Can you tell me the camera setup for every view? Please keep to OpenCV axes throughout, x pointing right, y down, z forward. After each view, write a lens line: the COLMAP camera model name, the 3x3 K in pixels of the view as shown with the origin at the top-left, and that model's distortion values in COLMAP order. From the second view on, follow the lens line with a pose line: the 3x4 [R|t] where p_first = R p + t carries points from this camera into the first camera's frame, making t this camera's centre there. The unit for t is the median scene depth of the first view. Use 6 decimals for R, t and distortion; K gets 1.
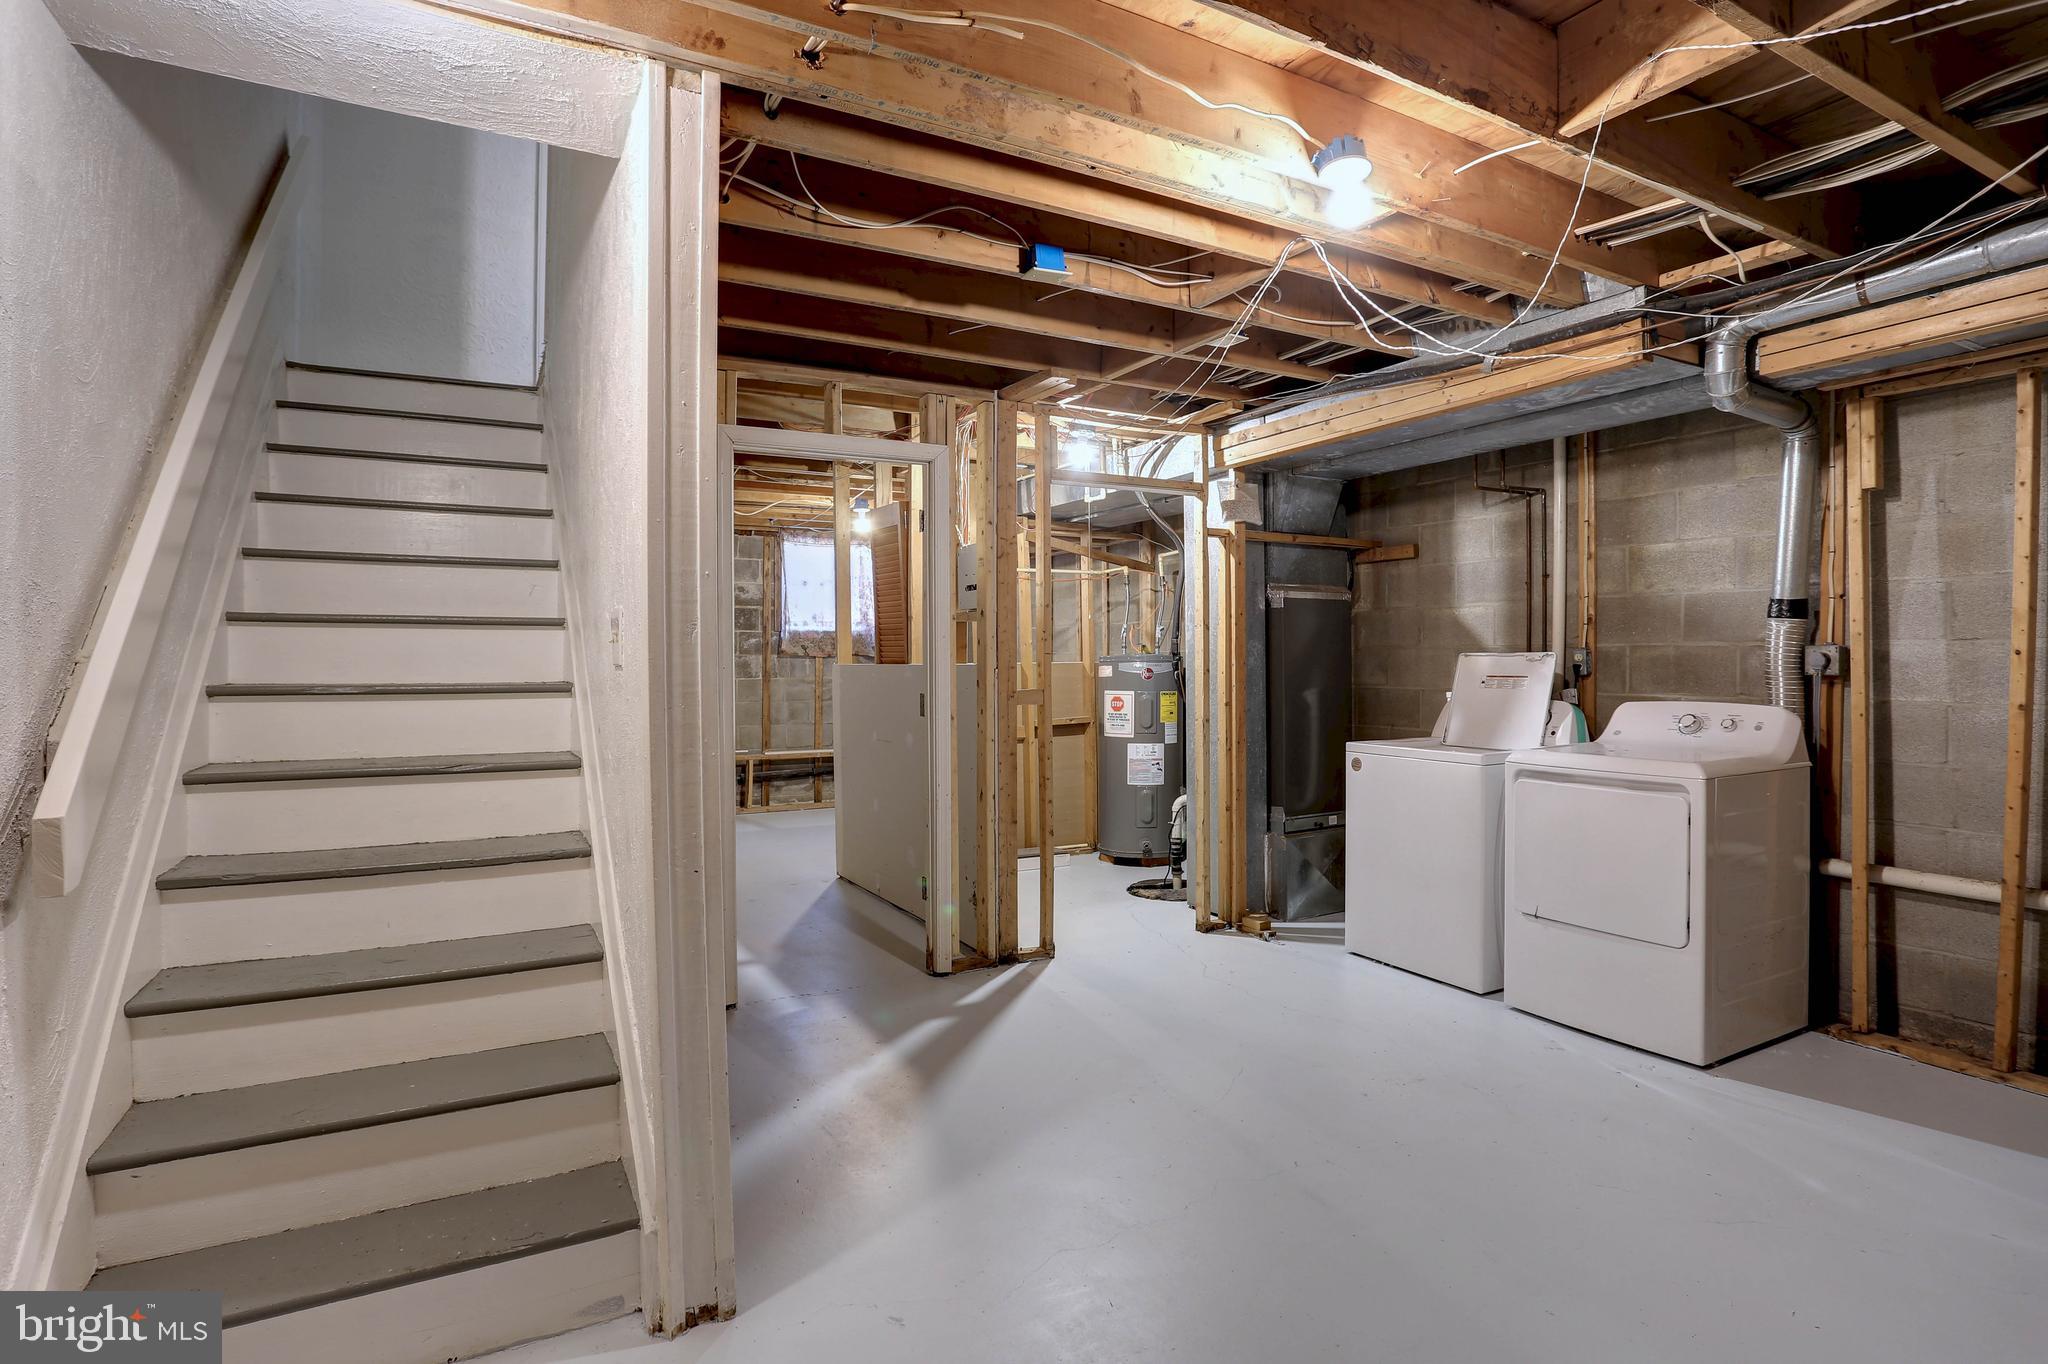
lens RADIAL K [[1018.1, 0, 1024.2], [0, 1018.1, 674.8], [0, 0, 1]] dist [-0.054680, 0.003061]
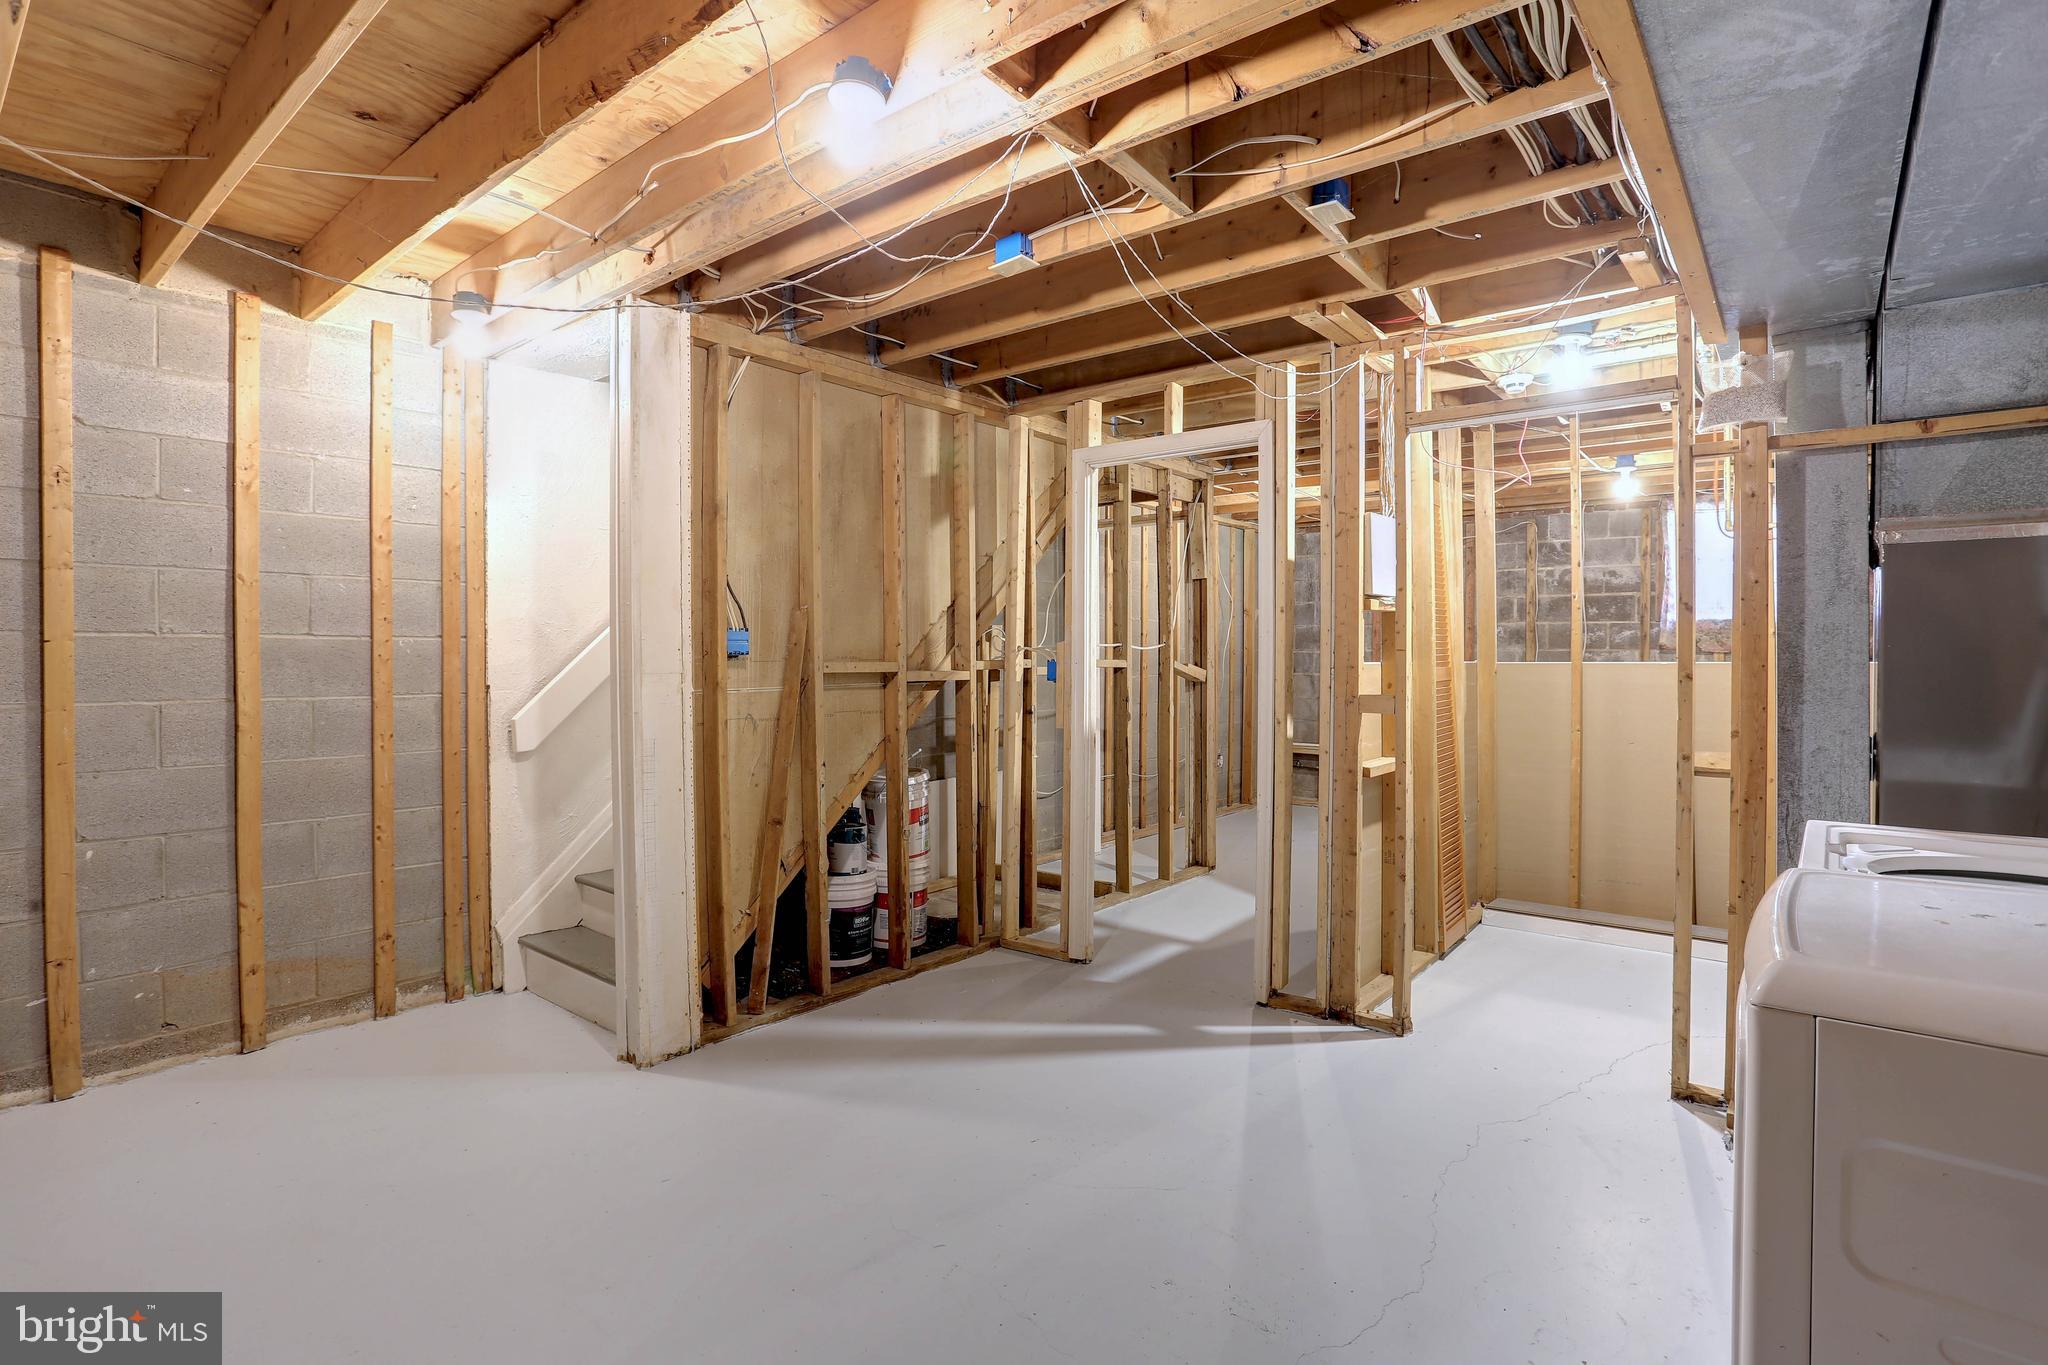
lens RADIAL K [[1018.1, 0, 1026.6], [0, 1018.1, 674.2], [0, 0, 1]] dist [-0.054680, 0.003061]
pose [[0.373760, 0.018822, -0.927334, 0.654069], [-0.012784, 0.999804, 0.015141, -0.010788], [0.927437, 0.006196, 0.373927, 0.448427]]
